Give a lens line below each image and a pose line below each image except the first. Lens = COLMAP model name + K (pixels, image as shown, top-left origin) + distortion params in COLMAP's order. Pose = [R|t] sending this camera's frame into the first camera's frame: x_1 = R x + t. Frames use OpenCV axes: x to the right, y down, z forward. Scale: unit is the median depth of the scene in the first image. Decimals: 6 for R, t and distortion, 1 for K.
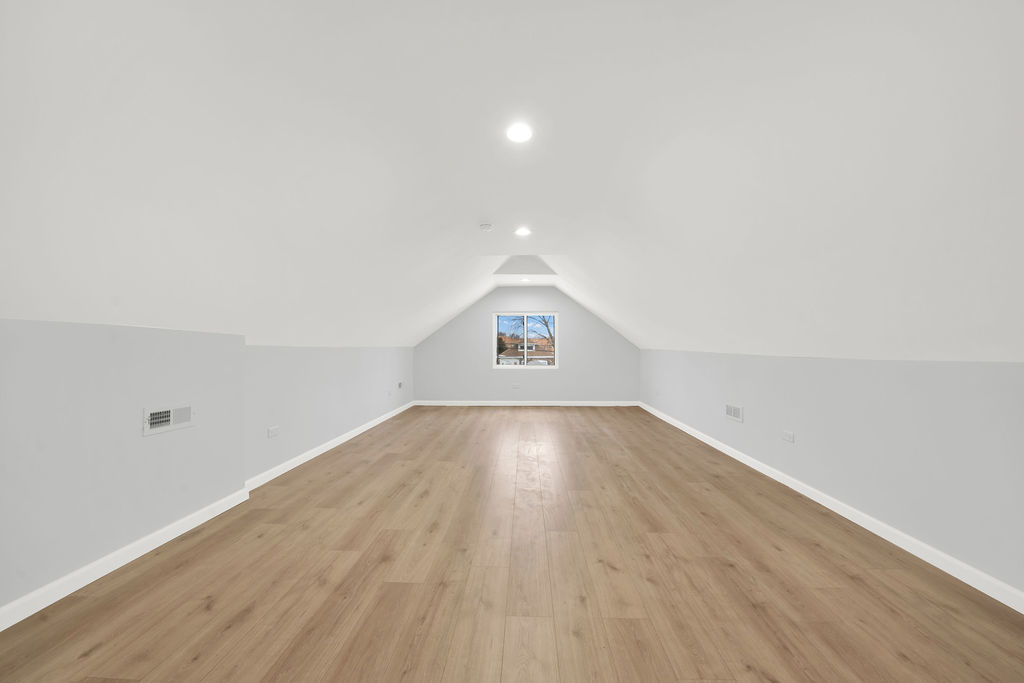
lens RADIAL K [[371.1, 0, 517.1], [0, 371.1, 338.7], [0, 0, 1]] dist [-0.020399, -0.000133]
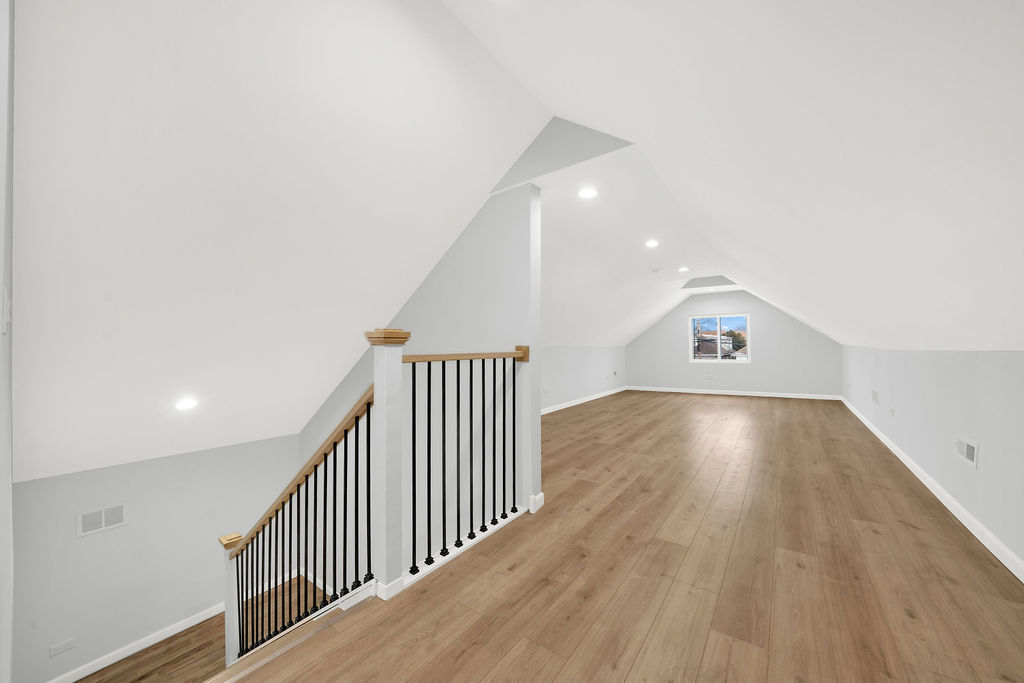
lens RADIAL K [[371.1, 0, 517.1], [0, 371.1, 338.7], [0, 0, 1]] dist [-0.020399, -0.000133]
pose [[0.828436, -0.023113, -0.559607, 0.163951], [0.026606, 0.999644, -0.001901, -0.011125], [0.559452, -0.013314, 0.828756, -0.361159]]
